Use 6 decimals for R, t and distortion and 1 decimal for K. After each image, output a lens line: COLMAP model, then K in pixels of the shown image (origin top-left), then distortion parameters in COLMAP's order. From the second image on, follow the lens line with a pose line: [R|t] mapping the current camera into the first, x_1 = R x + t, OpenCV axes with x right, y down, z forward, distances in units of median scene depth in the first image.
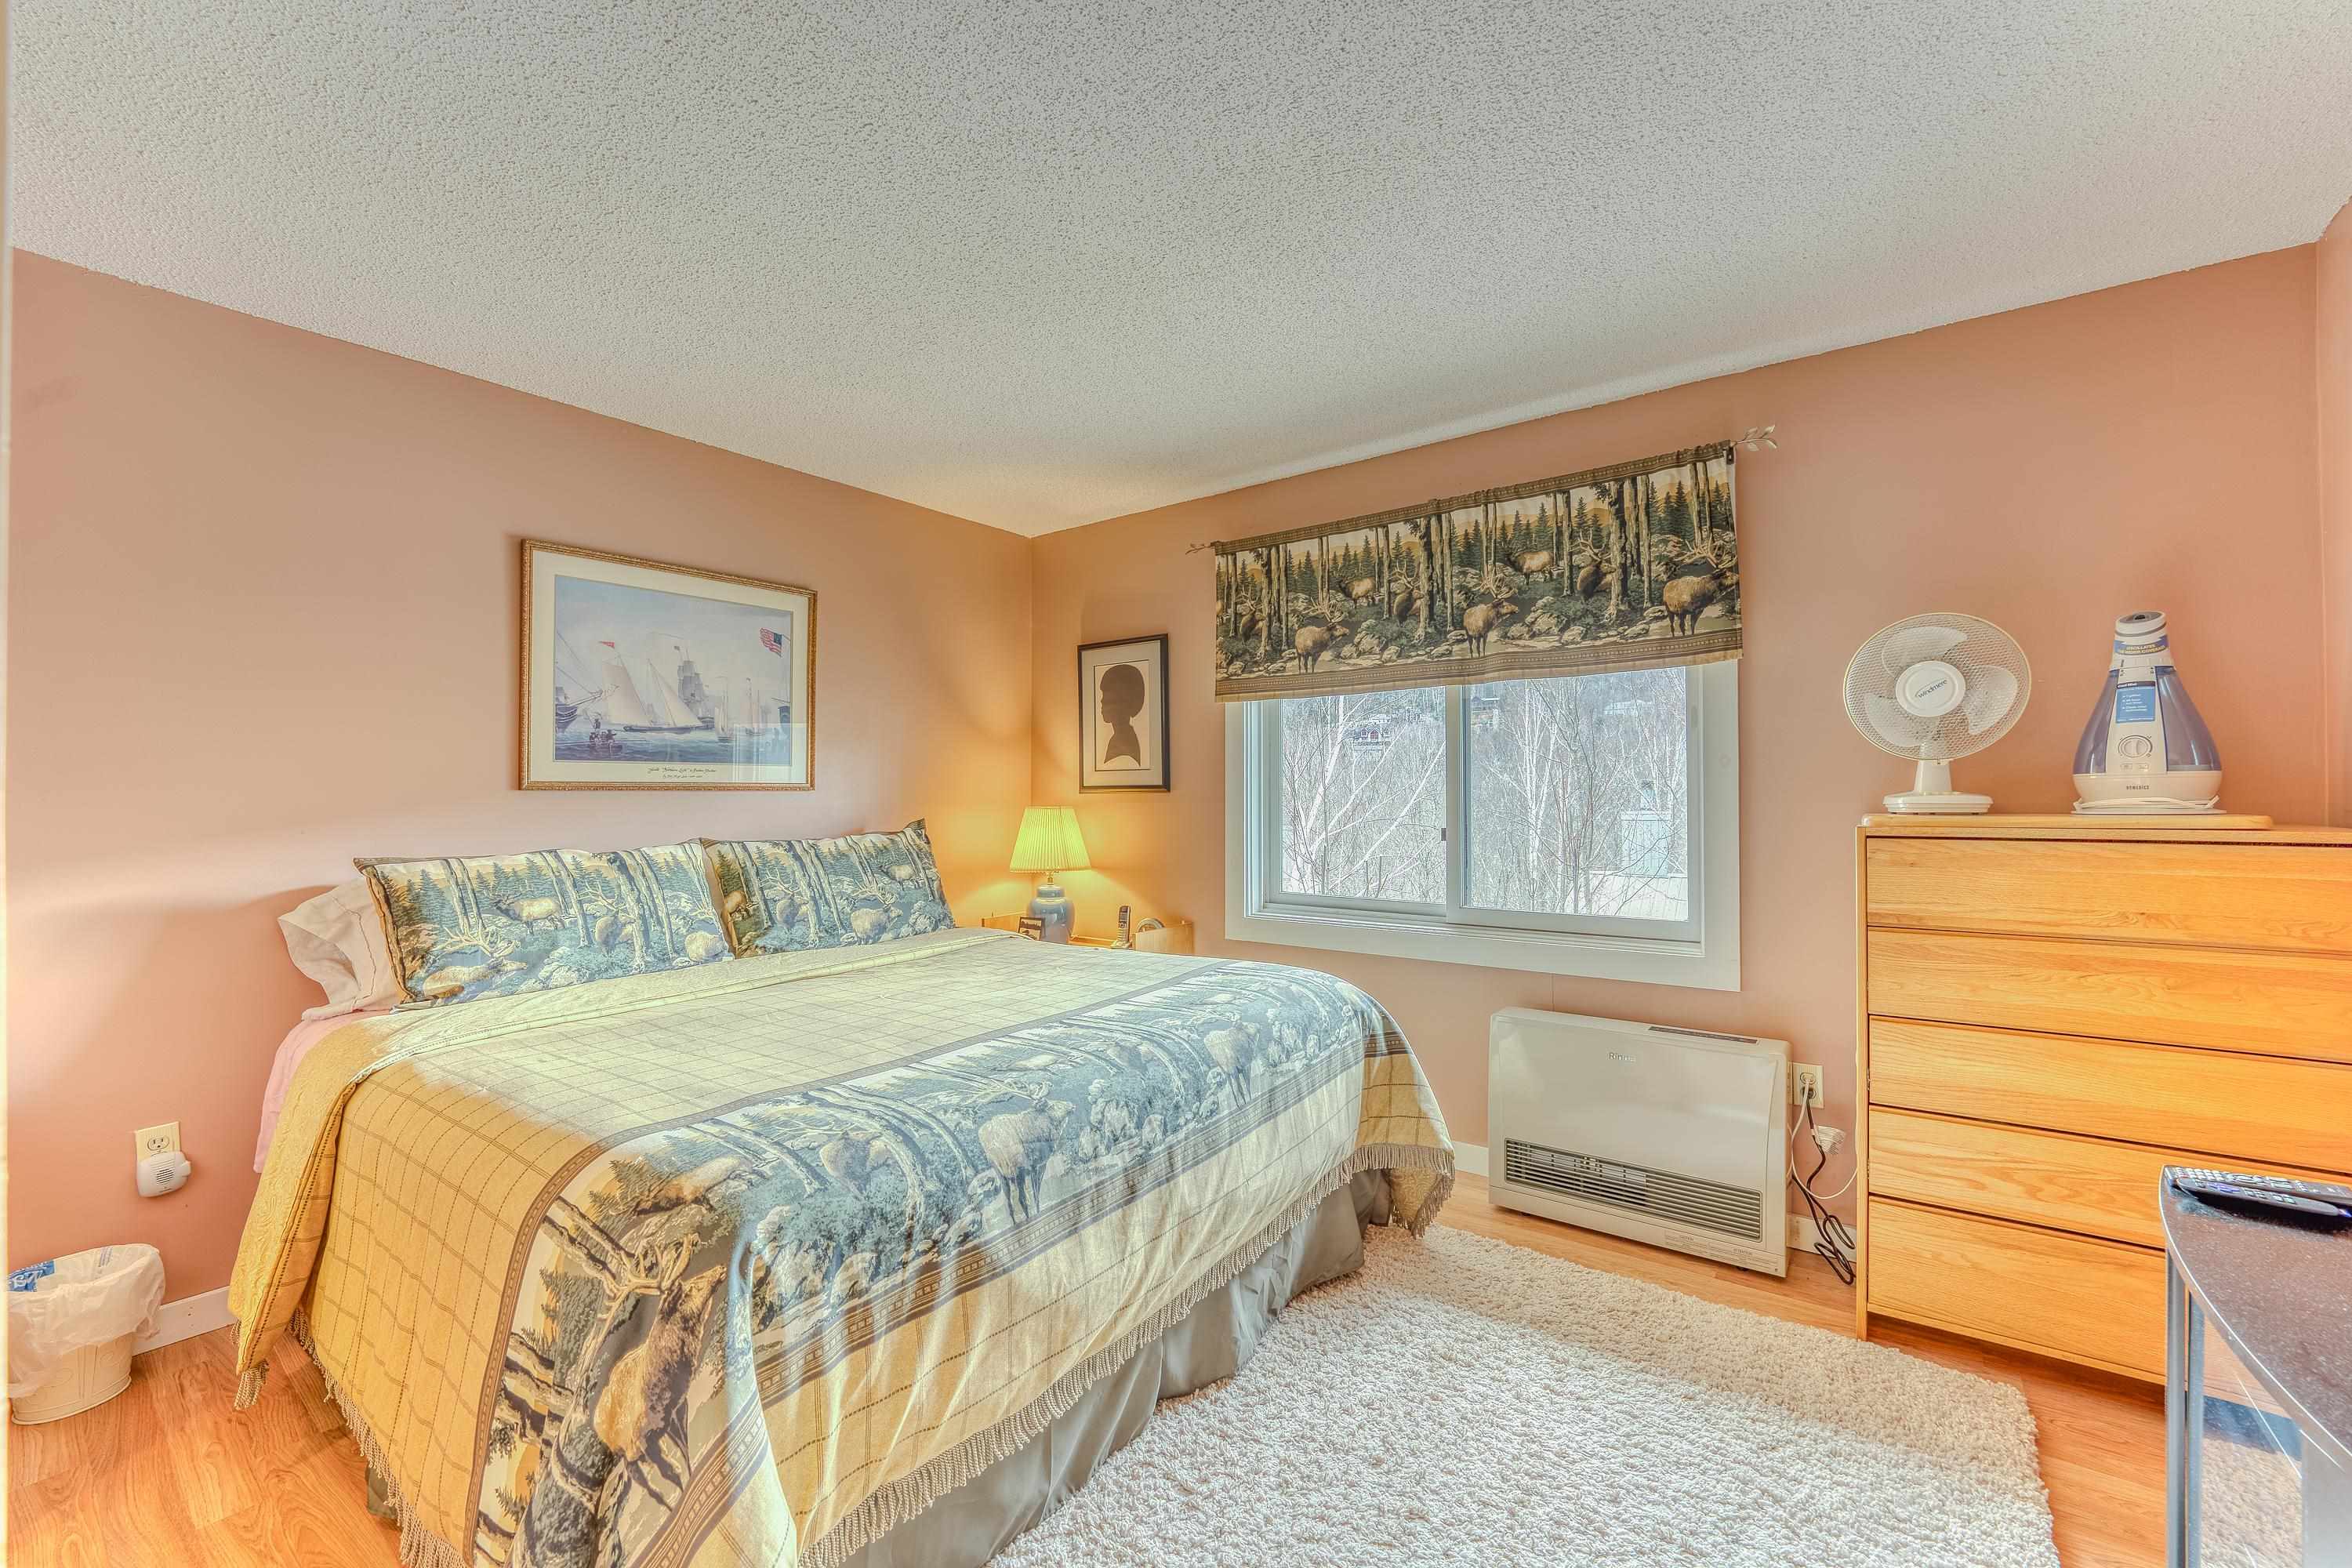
lens RADIAL K [[947.0, 0, 1181.4], [0, 947.0, 789.9], [0, 0, 1]] dist [0.001928, -0.000032]
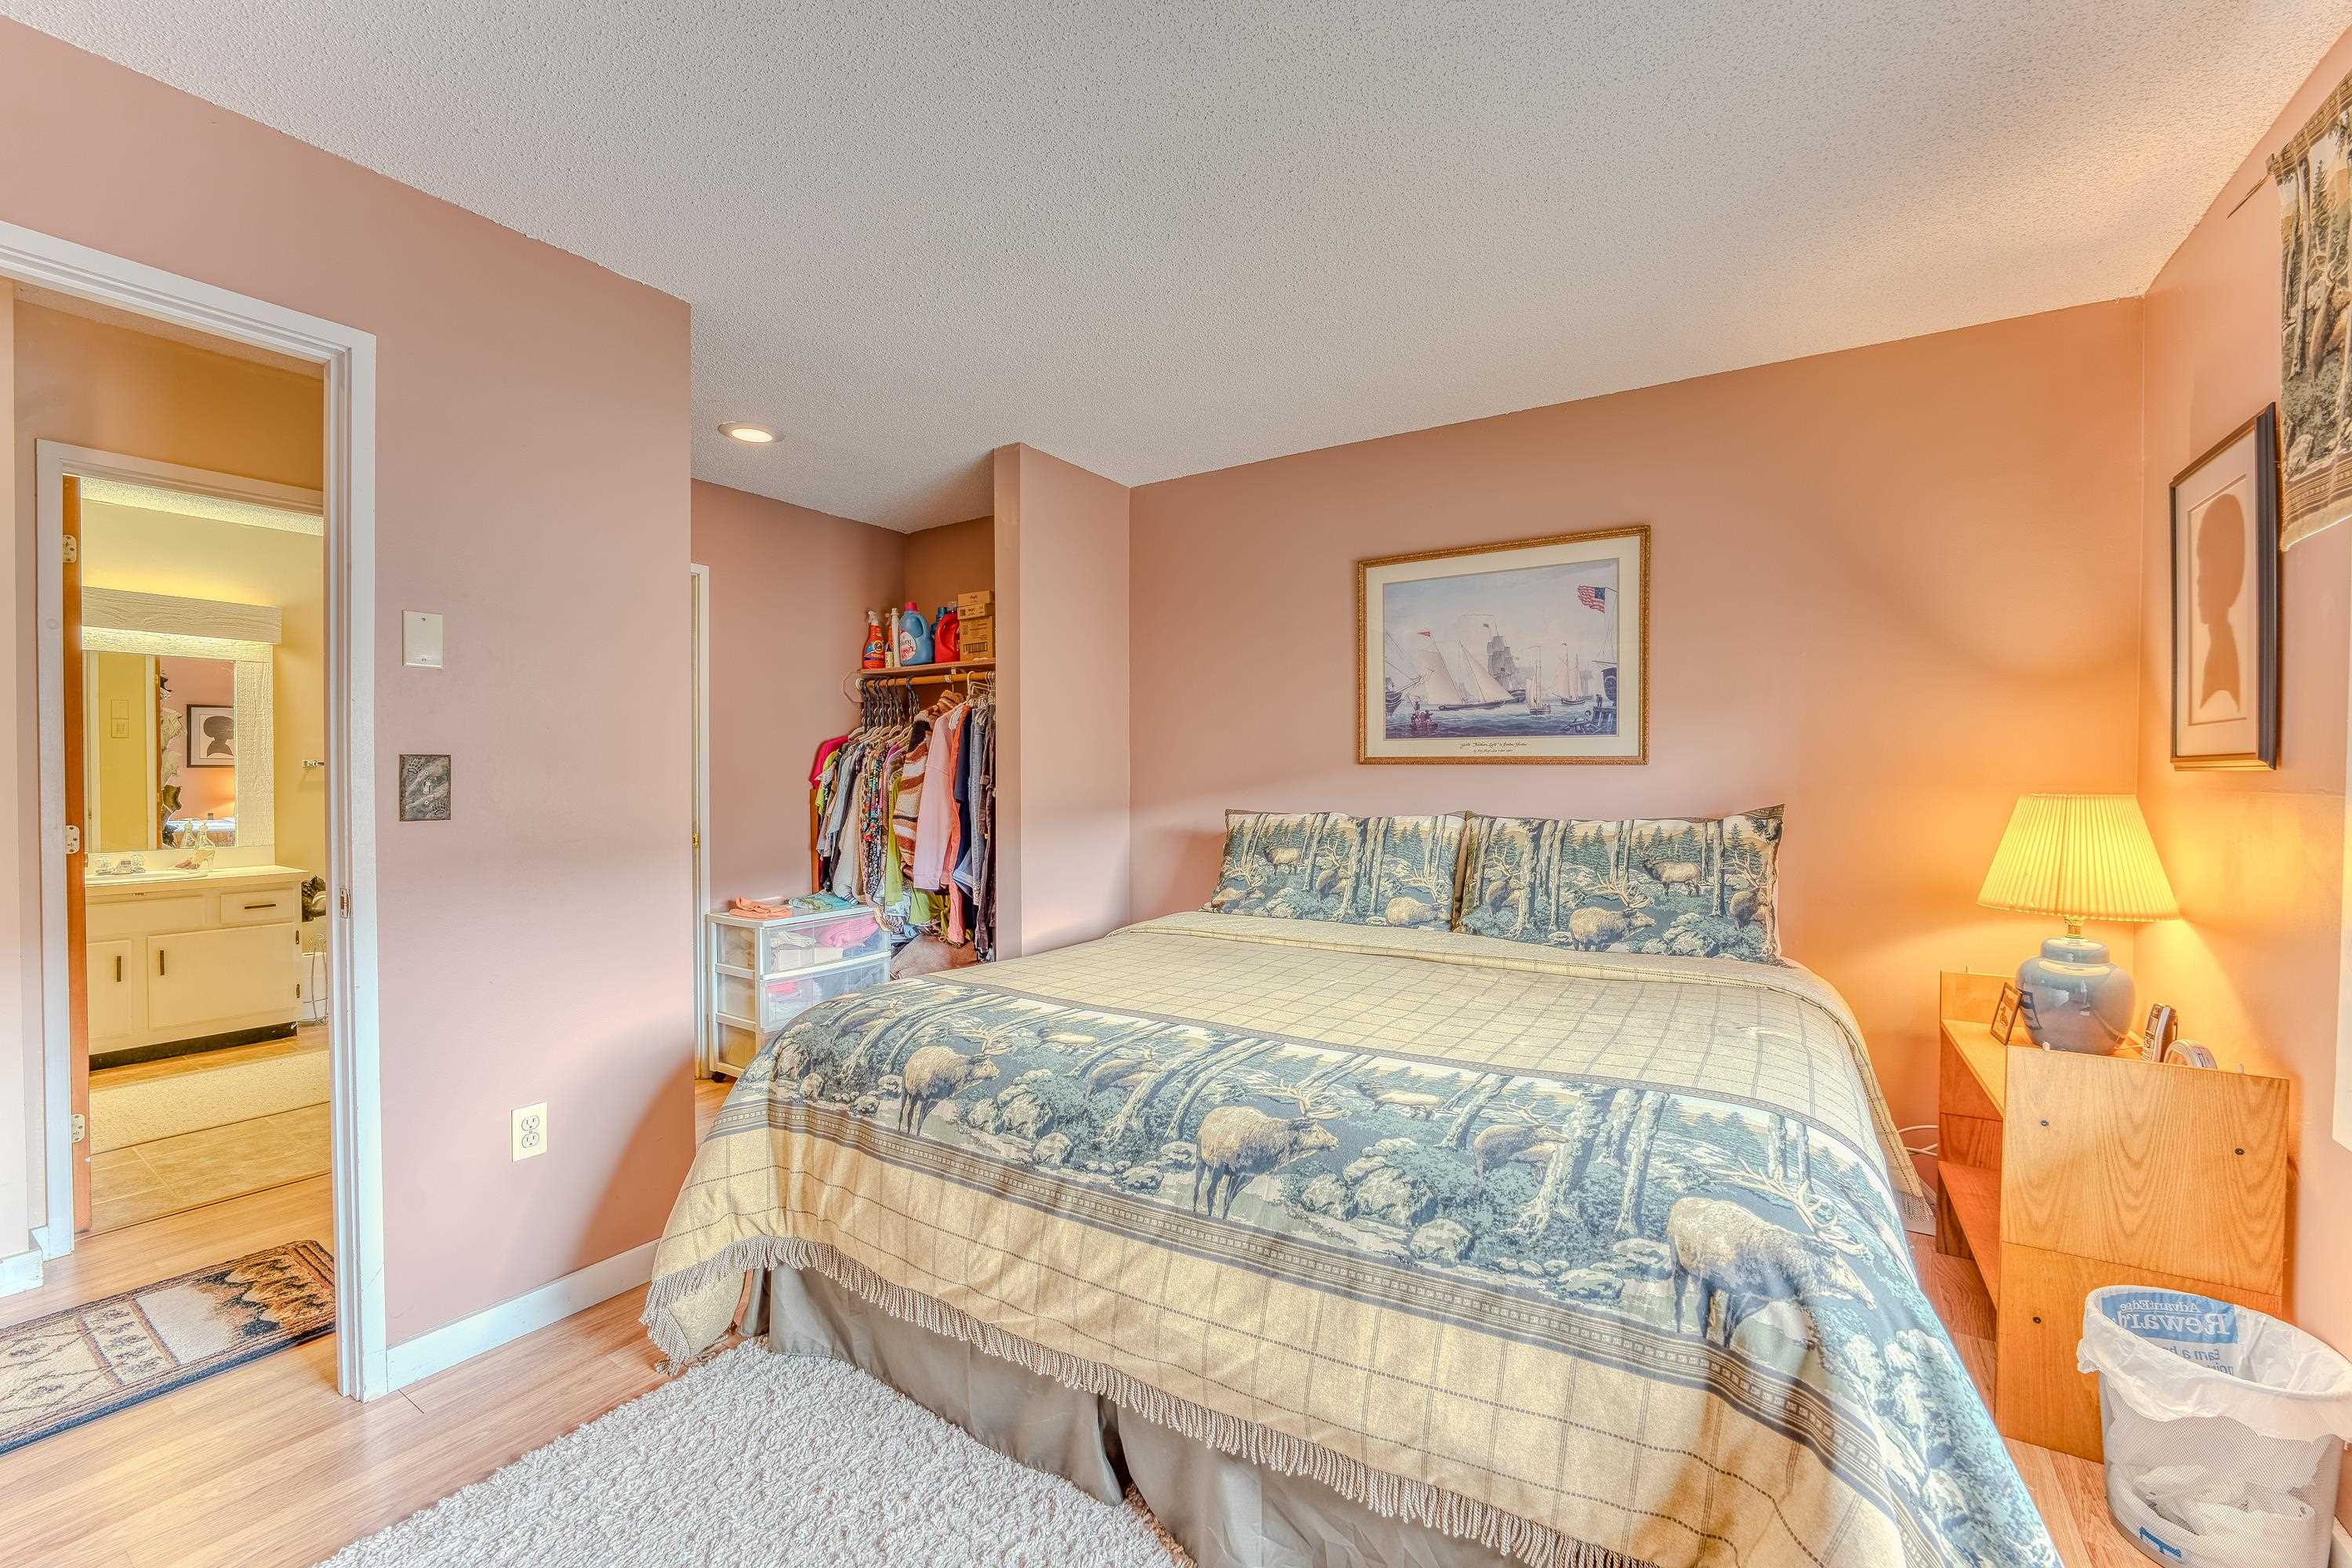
lens RADIAL K [[951.2, 0, 1156.9], [0, 951.2, 783.1], [0, 0, 1]] dist [-0.025901, 0.004011]
pose [[0.067035, 0.018212, -0.997584, 0.515813], [-0.000377, 0.999834, 0.018228, 0.002282], [0.997751, -0.000846, 0.067031, 0.632022]]
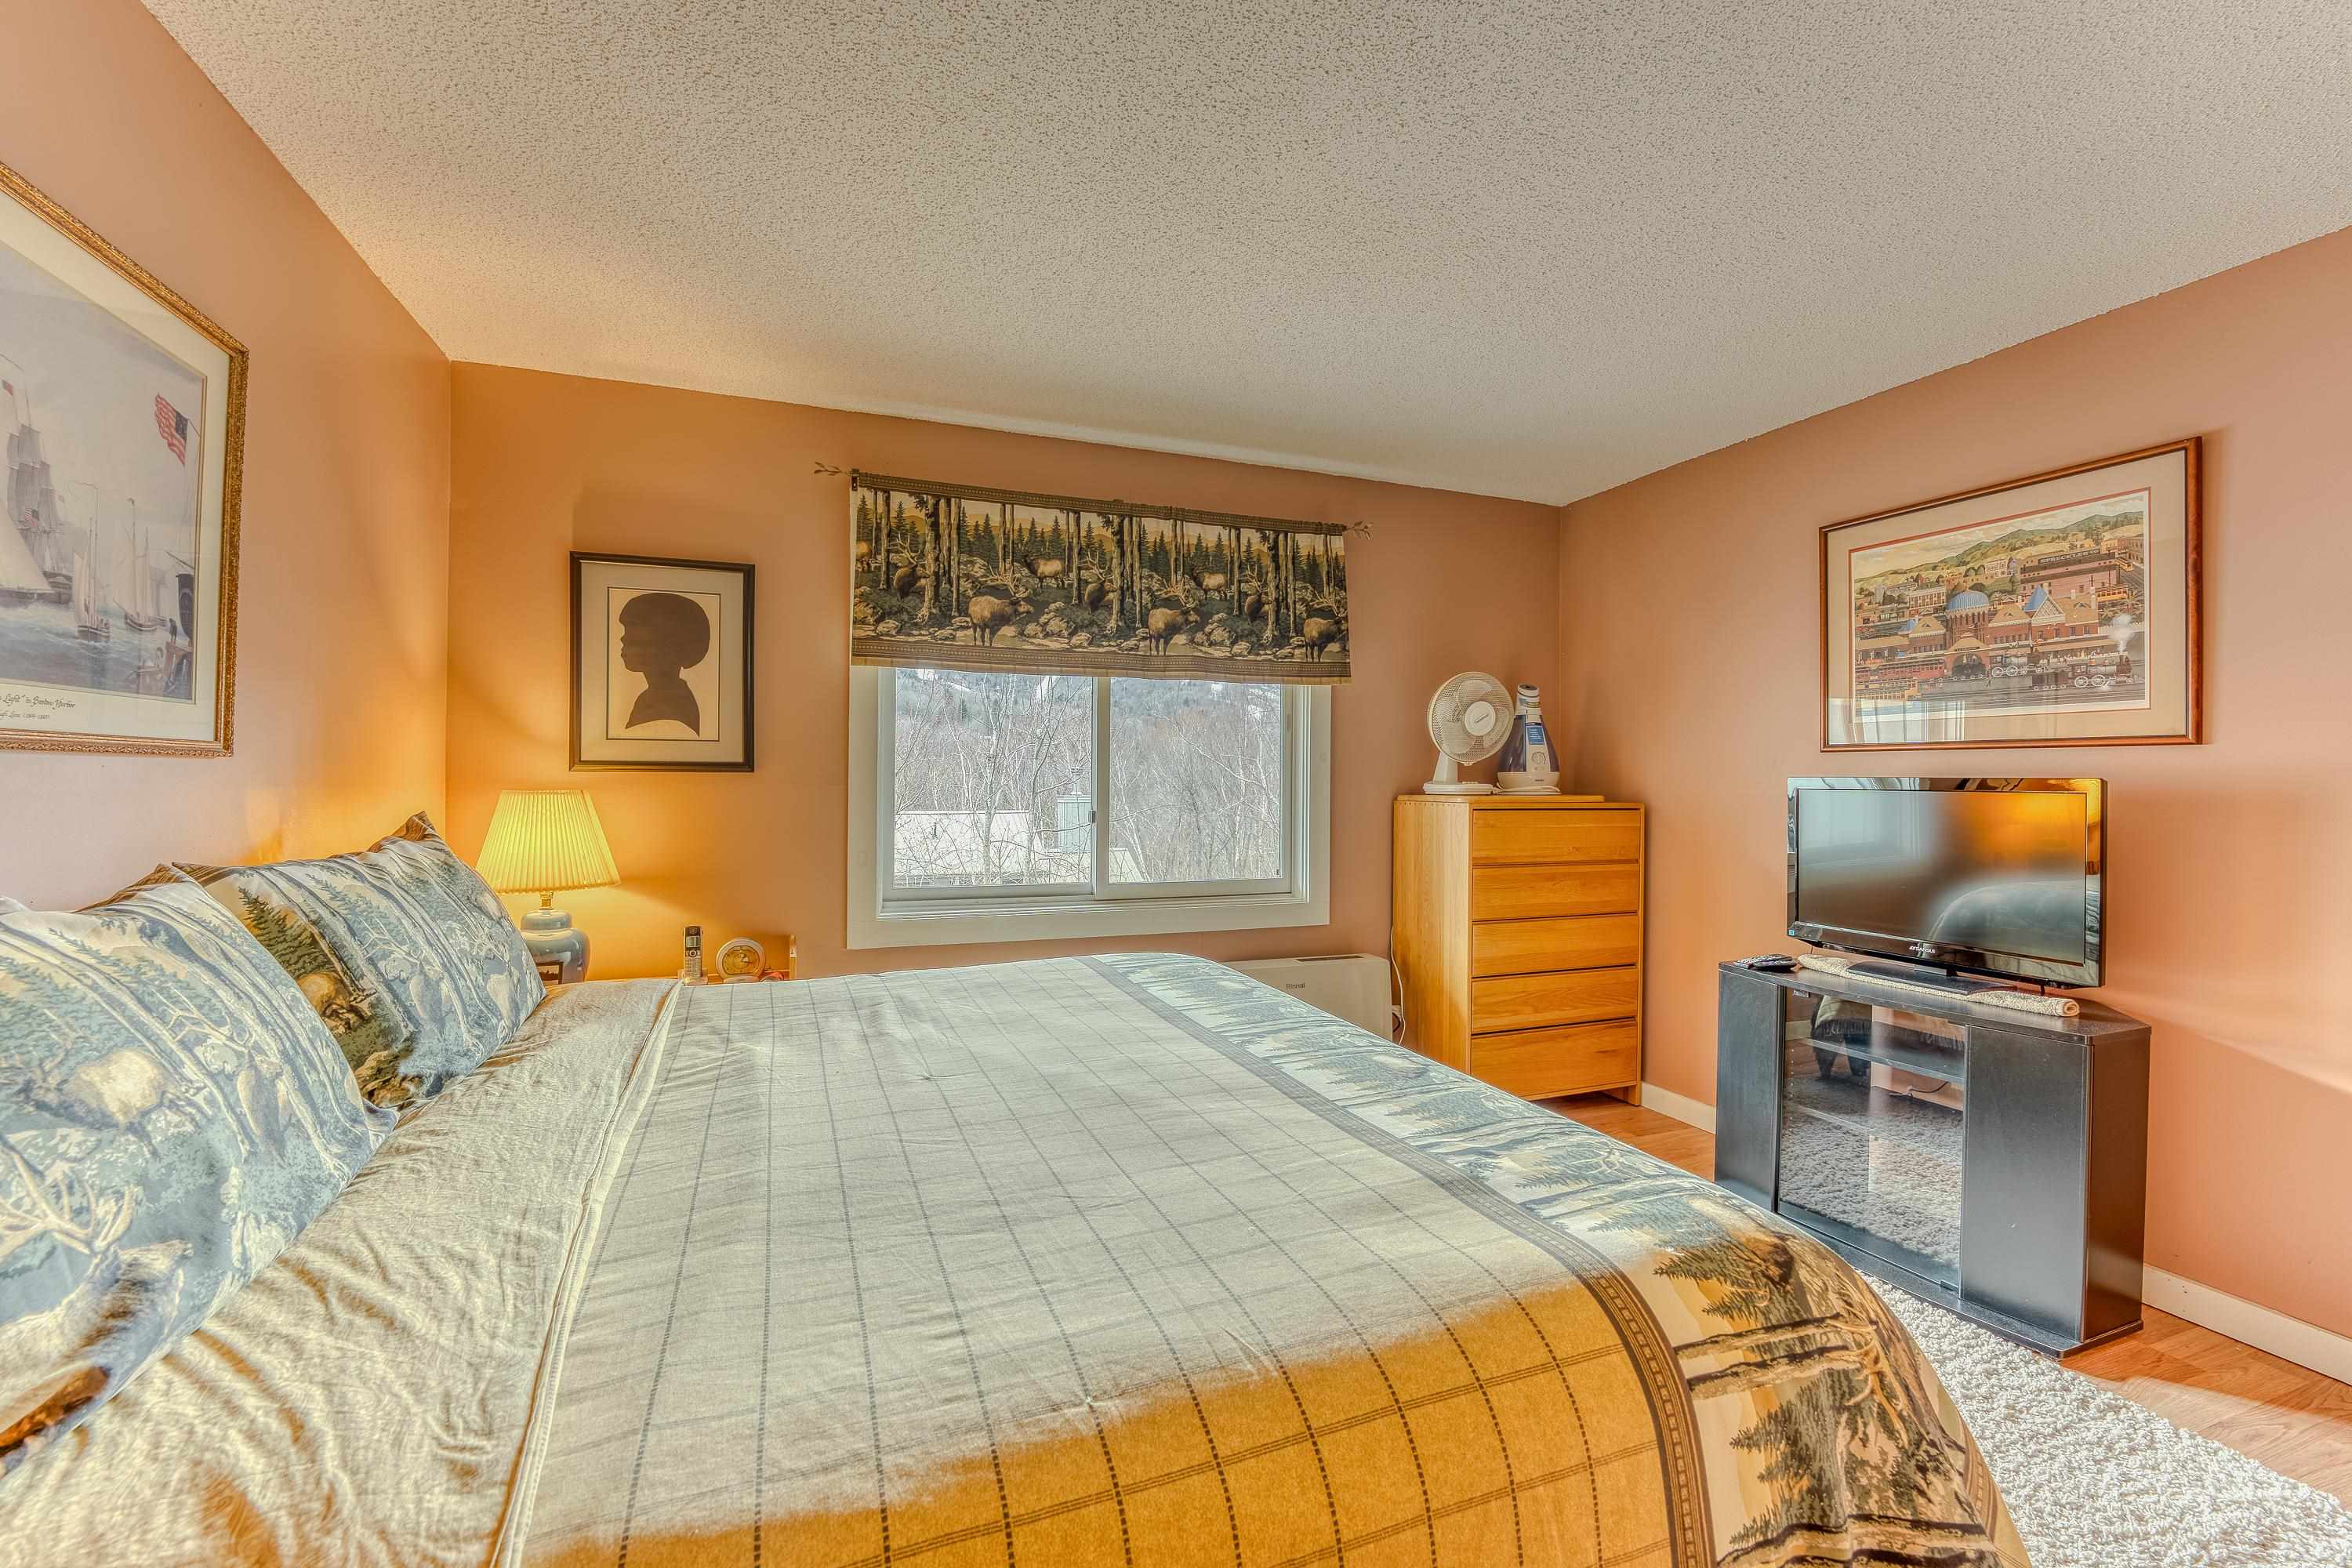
lens RADIAL K [[930.7, 0, 1171.8], [0, 930.7, 793.4], [0, 0, 1]] dist [-0.030158, -0.000143]
pose [[0.542376, -0.000906, 0.840135, -0.633671], [-0.009458, 0.999929, 0.007184, 0.013246], [-0.840083, -0.011843, 0.542329, 0.431017]]
